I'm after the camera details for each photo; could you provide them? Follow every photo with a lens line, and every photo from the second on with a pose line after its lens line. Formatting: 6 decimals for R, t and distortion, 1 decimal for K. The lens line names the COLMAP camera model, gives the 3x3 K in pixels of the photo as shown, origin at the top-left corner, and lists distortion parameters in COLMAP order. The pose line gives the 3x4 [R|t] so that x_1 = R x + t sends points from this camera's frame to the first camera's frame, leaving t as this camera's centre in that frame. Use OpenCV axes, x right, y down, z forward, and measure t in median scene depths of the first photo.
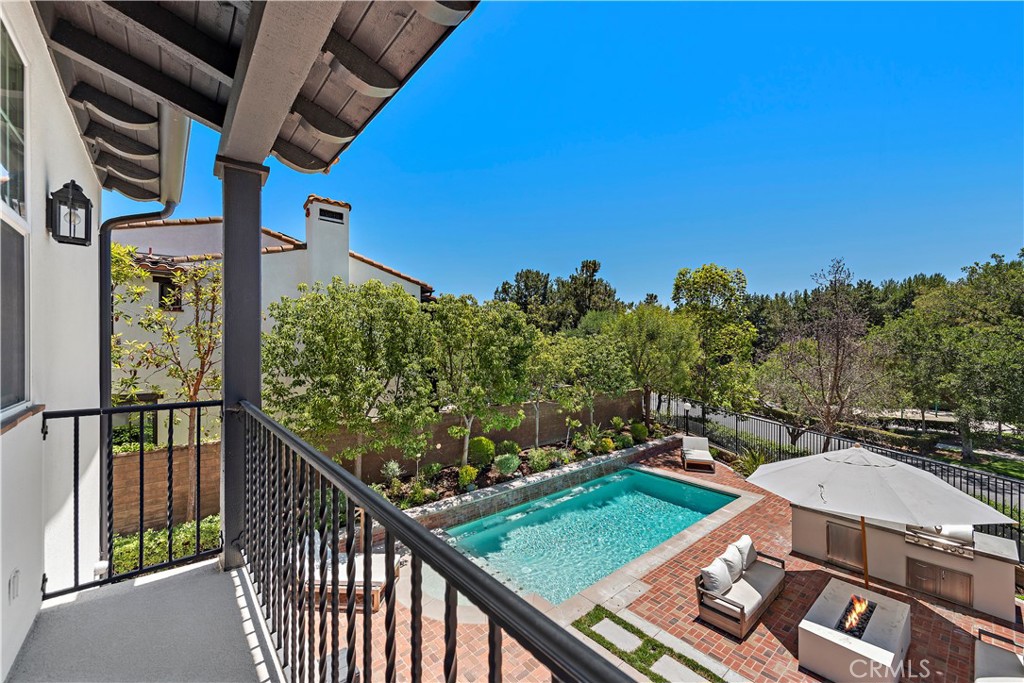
lens RADIAL K [[404.8, 0, 513.4], [0, 404.8, 346.0], [0, 0, 1]] dist [0.000749, -0.000126]
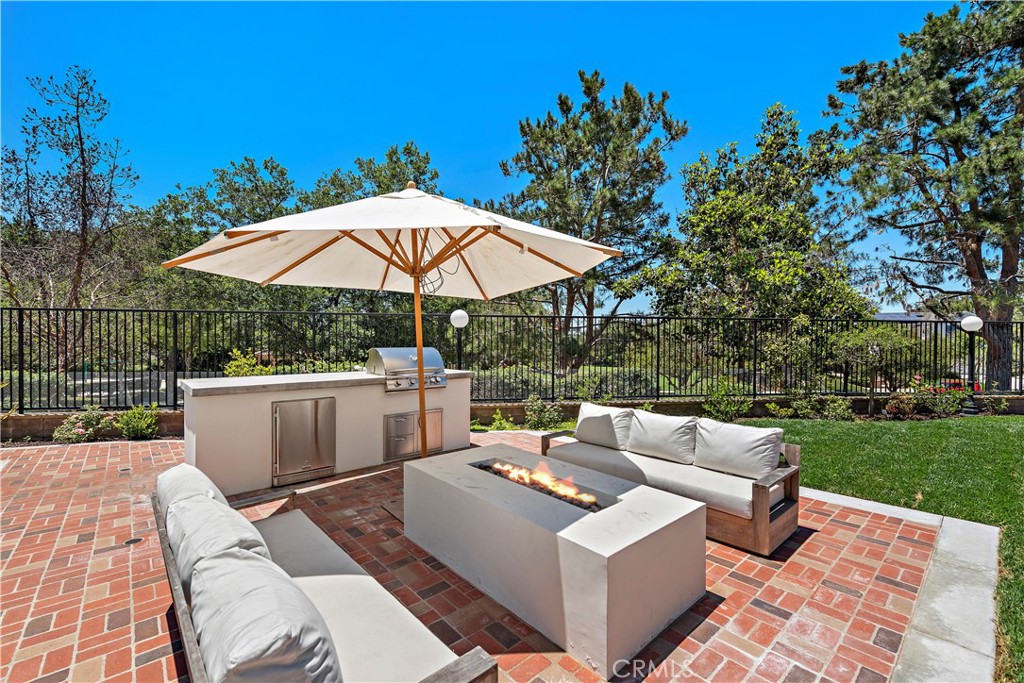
lens RADIAL K [[430.2, 0, 512.0], [0, 430.2, 341.5], [0, 0, 1]] dist [0.013146, -0.000056]
pose [[-0.026159, -0.010818, 0.999599, 0.303239], [-0.006540, 0.999922, 0.010651, 0.425914], [-0.999636, -0.006258, -0.026227, 0.882590]]
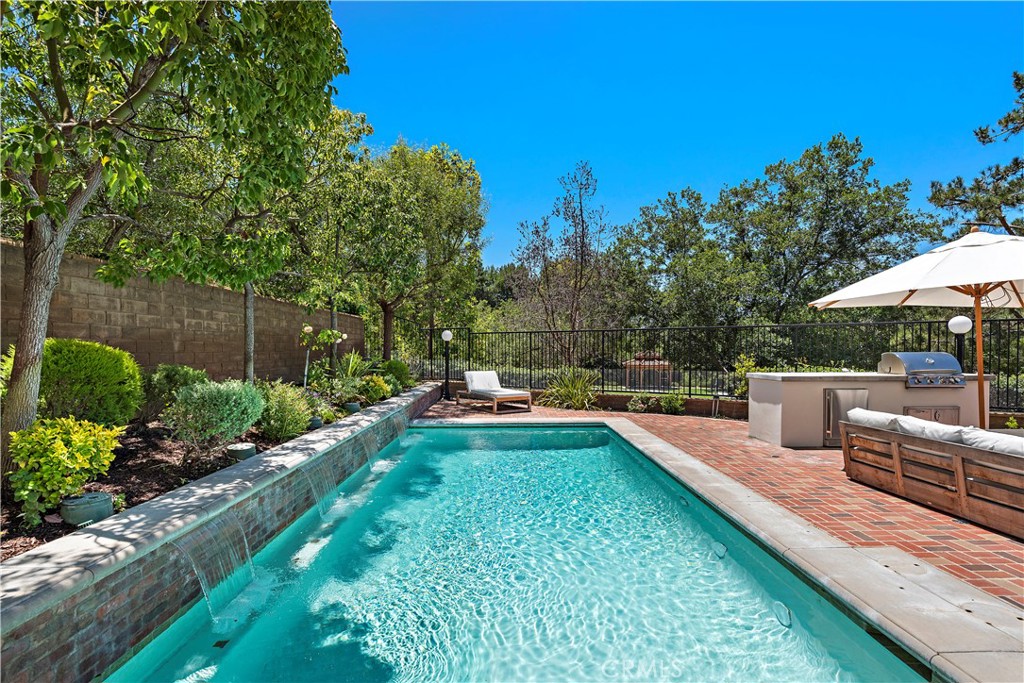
lens RADIAL K [[483.9, 0, 508.7], [0, 483.9, 363.9], [0, 0, 1]] dist [-0.002523, -0.000598]
pose [[0.640948, -0.027682, 0.767085, -0.267181], [0.005548, 0.999490, 0.031434, 0.435276], [-0.767565, -0.015891, 0.640775, 1.071728]]
